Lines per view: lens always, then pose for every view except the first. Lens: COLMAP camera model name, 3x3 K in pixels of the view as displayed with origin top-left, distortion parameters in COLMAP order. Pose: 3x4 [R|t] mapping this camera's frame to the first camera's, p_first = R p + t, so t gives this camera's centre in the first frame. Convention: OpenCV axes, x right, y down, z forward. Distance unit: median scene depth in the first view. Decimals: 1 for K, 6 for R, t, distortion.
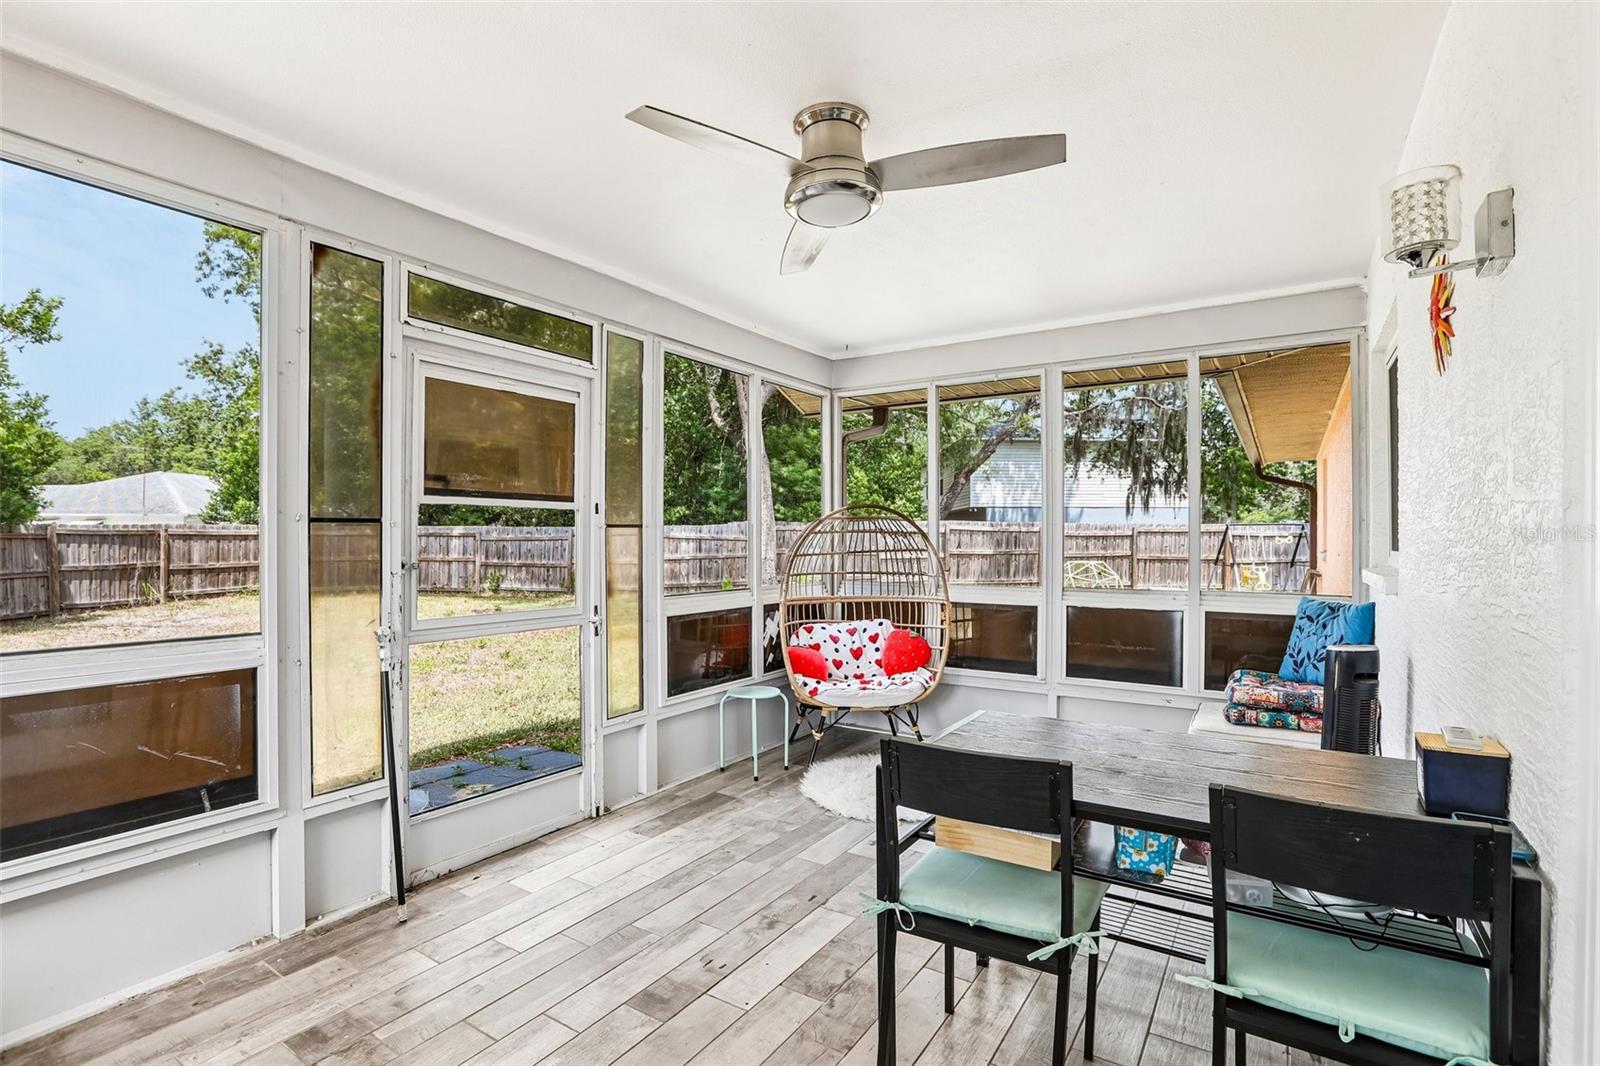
lens RADIAL K [[744.7, 0, 828.2], [0, 744.7, 541.3], [0, 0, 1]] dist [-0.052567, 0.016832]
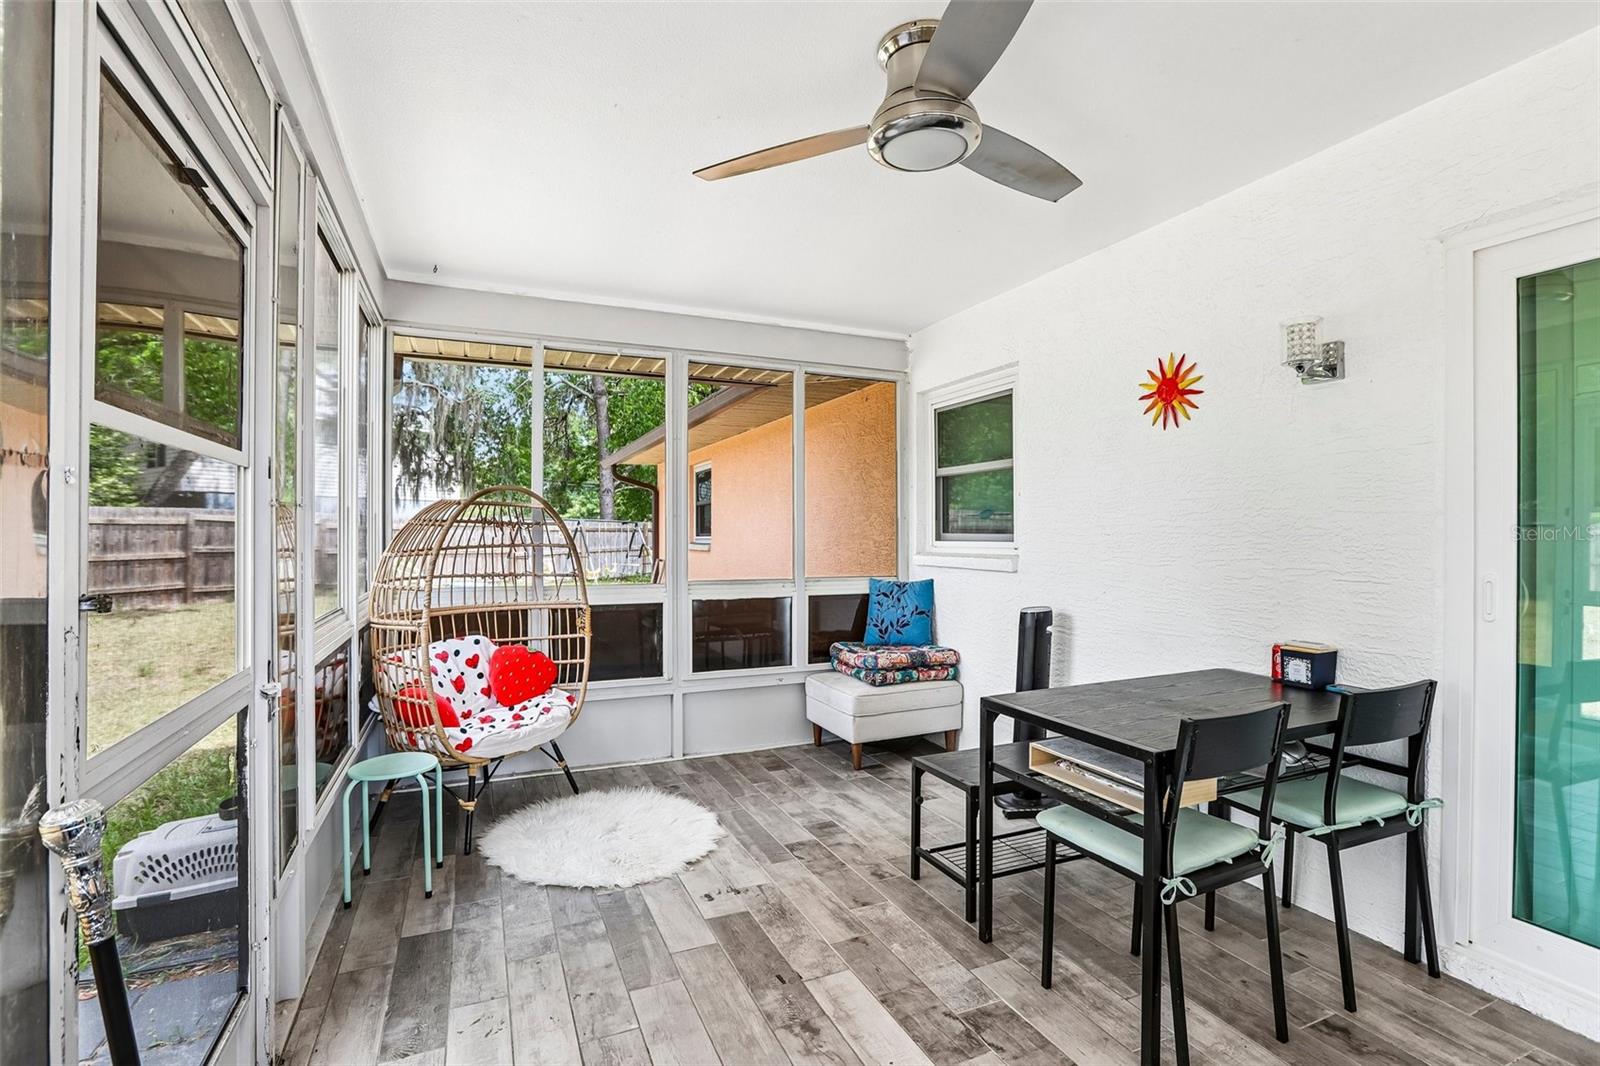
lens RADIAL K [[744.7, 0, 808.5], [0, 744.7, 533.8], [0, 0, 1]] dist [-0.052567, 0.016832]
pose [[0.549844, 0.003038, 0.835262, -0.406645], [-0.000262, 0.999994, -0.003465, 0.003607], [-0.835267, 0.001687, 0.549842, 0.328742]]
